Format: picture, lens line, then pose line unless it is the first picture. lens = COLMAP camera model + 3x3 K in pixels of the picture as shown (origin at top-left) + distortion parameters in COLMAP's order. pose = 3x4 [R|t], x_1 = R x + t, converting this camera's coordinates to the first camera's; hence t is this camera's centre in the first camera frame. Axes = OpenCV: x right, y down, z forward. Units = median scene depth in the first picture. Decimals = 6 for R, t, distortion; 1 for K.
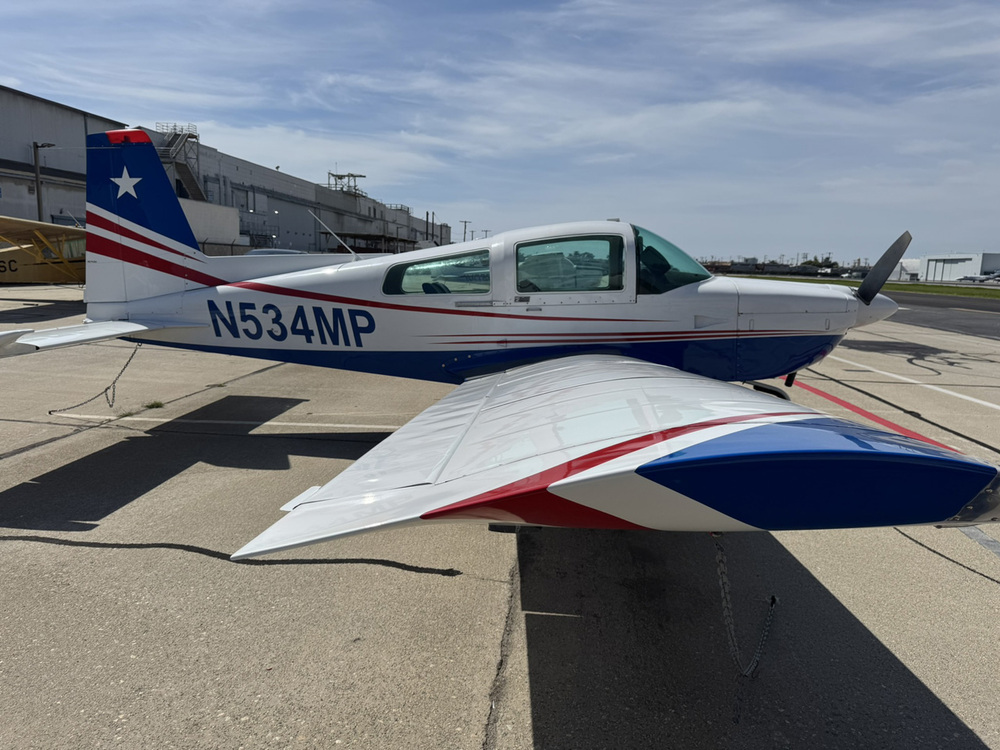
lens RADIAL K [[714.9, 0, 500.0], [0, 714.9, 375.0], [0, 0, 1]] dist [-0.007374, -0.002689]
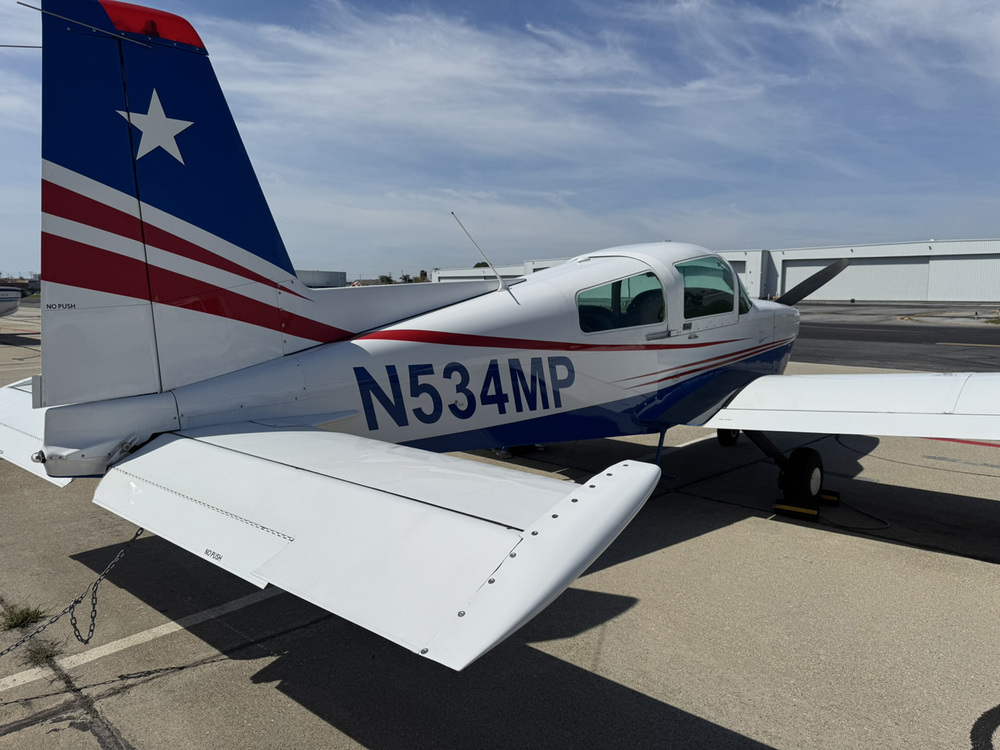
lens RADIAL K [[711.7, 0, 500.0], [0, 711.7, 375.0], [0, 0, 1]] dist [0.035235, -0.048018]
pose [[0.622342, -0.120872, 0.773357, -0.773343], [0.130344, 0.990214, 0.049873, -0.113487], [-0.771817, 0.069764, 0.632006, 0.576500]]
